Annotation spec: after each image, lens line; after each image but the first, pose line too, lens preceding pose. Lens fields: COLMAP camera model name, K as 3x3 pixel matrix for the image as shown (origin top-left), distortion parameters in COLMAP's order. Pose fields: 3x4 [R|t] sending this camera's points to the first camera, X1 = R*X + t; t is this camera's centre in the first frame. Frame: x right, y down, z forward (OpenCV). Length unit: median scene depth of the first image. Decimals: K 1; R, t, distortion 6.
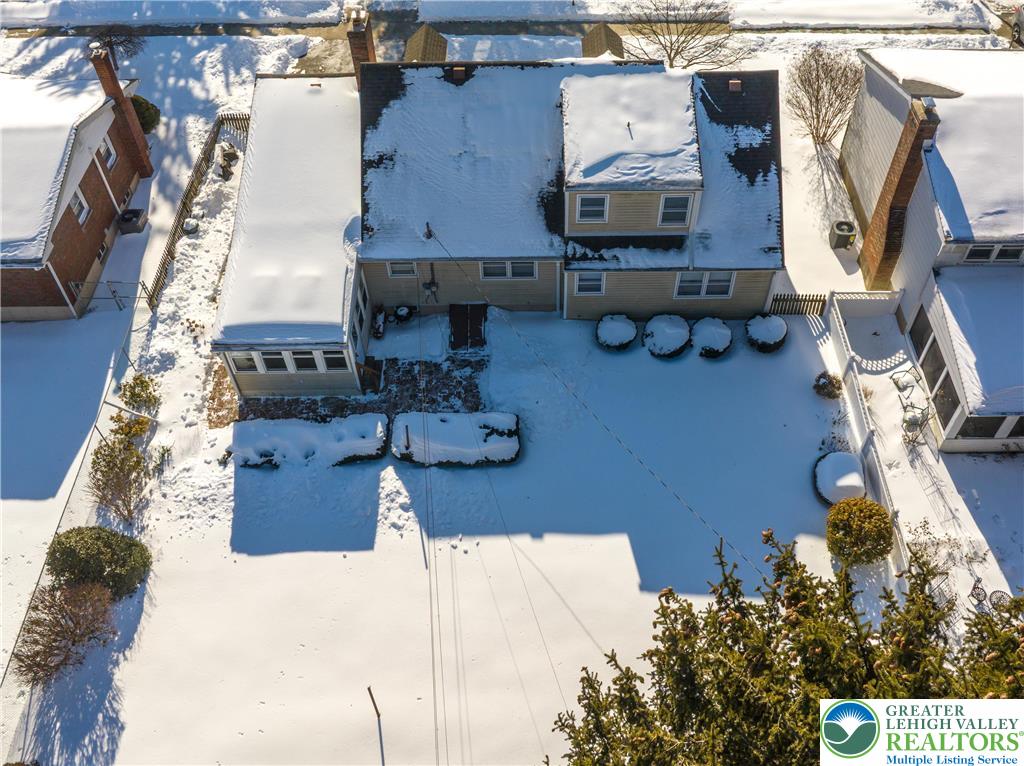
lens RADIAL K [[897.6, 0, 541.5], [0, 897.6, 286.4], [0, 0, 1]] dist [-0.034823, -0.011911]
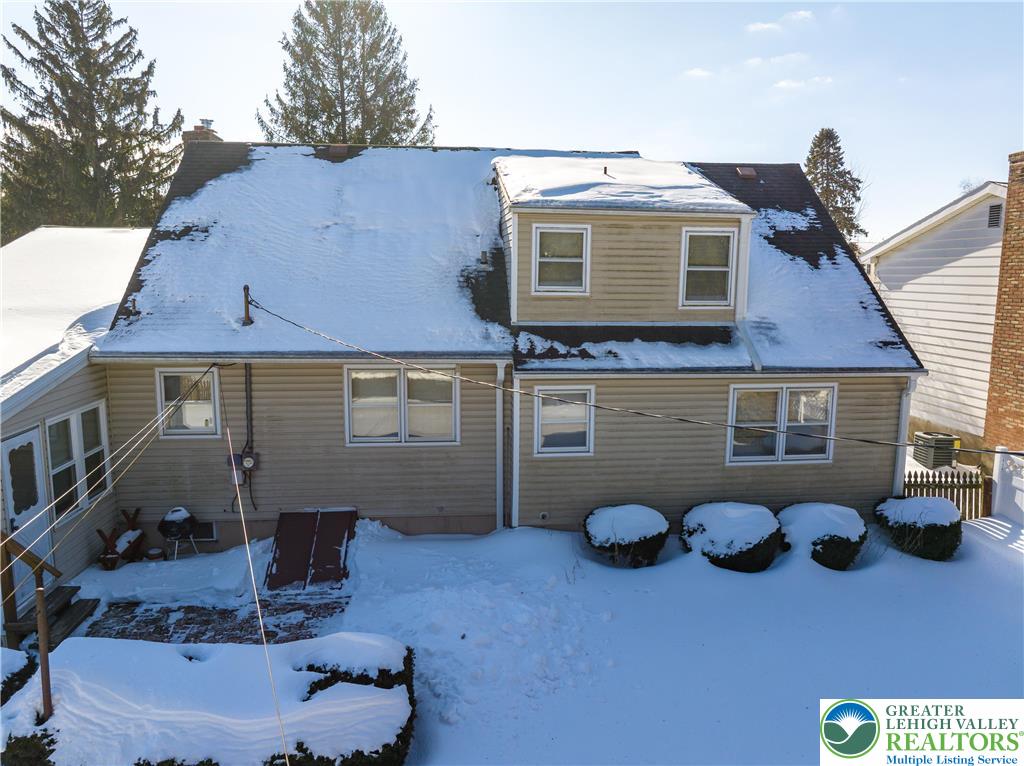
lens RADIAL K [[727.1, 0, 517.5], [0, 727.1, 377.9], [0, 0, 1]] dist [-0.038146, 0.000243]
pose [[0.995565, -0.000090, 0.094080, -0.010685], [0.058979, 0.779691, -0.623381, 0.236108], [-0.073297, 0.626165, 0.776238, 0.688130]]
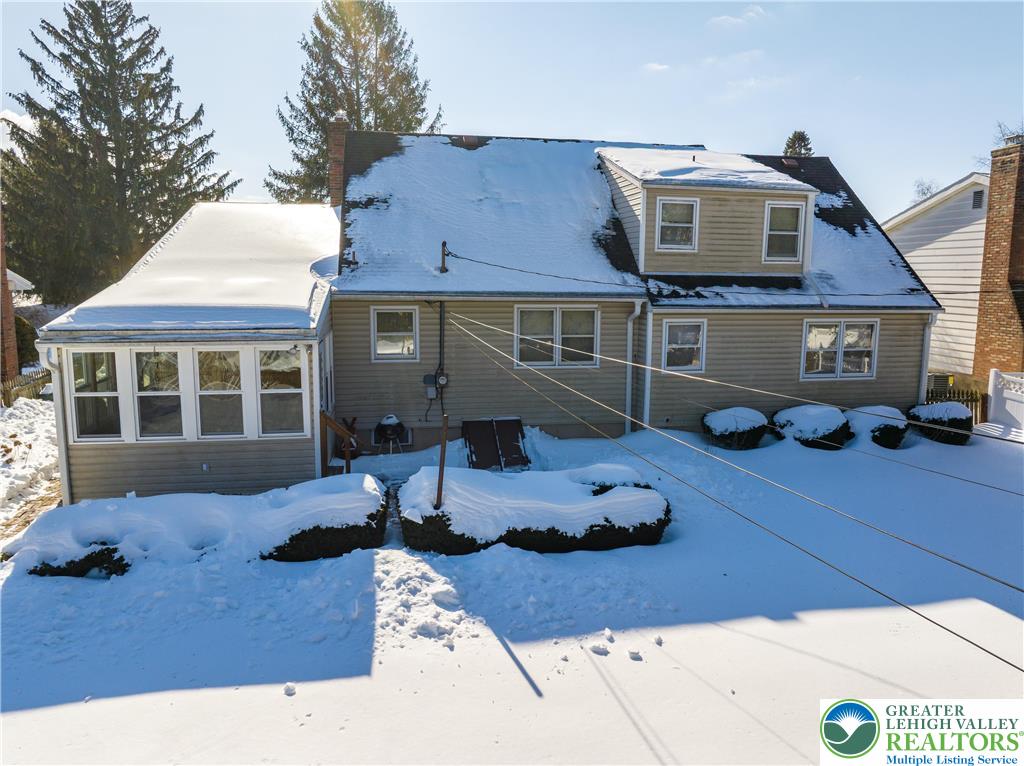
lens RADIAL K [[727.1, 0, 517.5], [0, 727.1, 377.9], [0, 0, 1]] dist [-0.038146, 0.000243]
pose [[0.986924, -0.009415, 0.160910, -0.158752], [0.108279, 0.778222, -0.618584, 0.342543], [-0.119400, 0.627919, 0.769066, 0.632766]]
